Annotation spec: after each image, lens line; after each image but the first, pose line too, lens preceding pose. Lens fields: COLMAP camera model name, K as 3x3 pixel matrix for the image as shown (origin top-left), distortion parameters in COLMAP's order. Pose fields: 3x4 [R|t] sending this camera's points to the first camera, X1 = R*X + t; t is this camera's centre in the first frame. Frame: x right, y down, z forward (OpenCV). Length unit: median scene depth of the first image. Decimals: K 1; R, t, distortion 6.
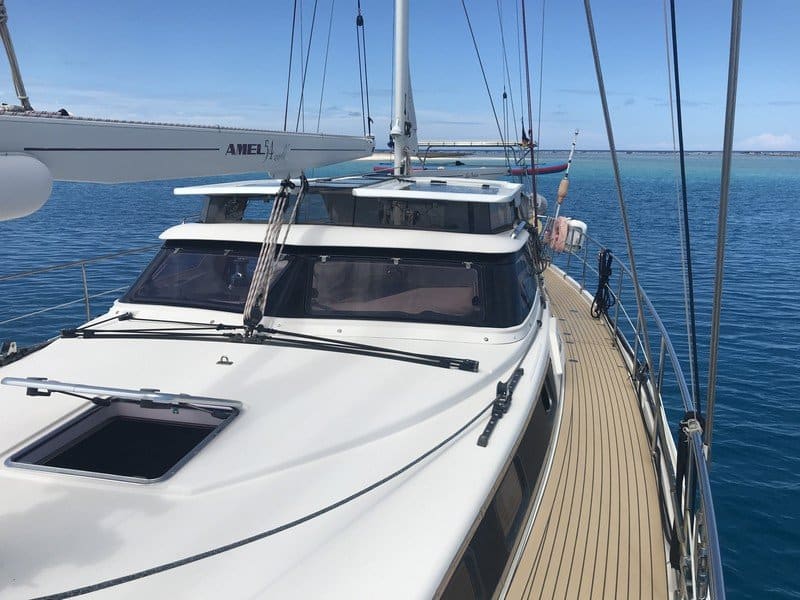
lens RADIAL K [[647.0, 0, 401.1], [0, 647.0, 303.9], [0, 0, 1]] dist [-0.050908, 0.003555]
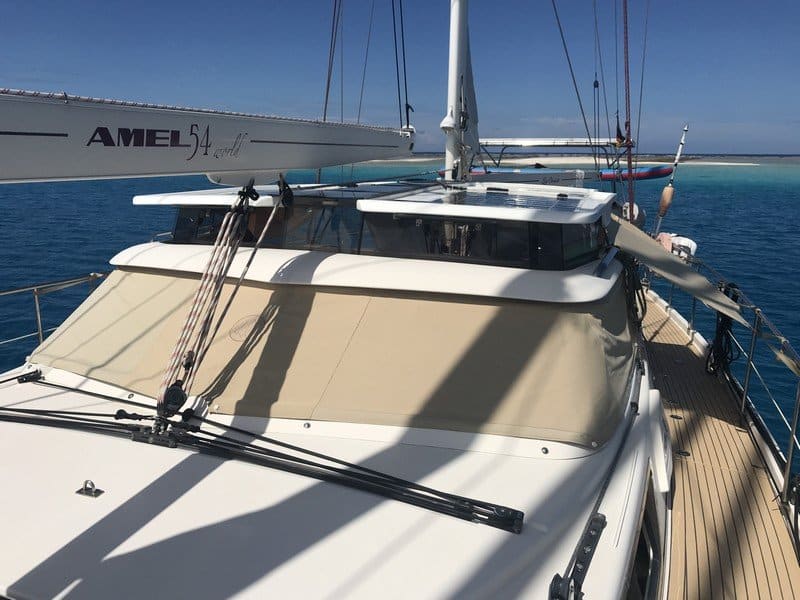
lens RADIAL K [[647.0, 0, 396.8], [0, 647.0, 296.0], [0, 0, 1]] dist [-0.050908, 0.003555]
pose [[0.989750, 0.030334, -0.139553, 0.050500], [-0.032875, 0.999332, -0.015938, -0.052184], [0.138976, 0.020363, 0.990086, 0.256603]]
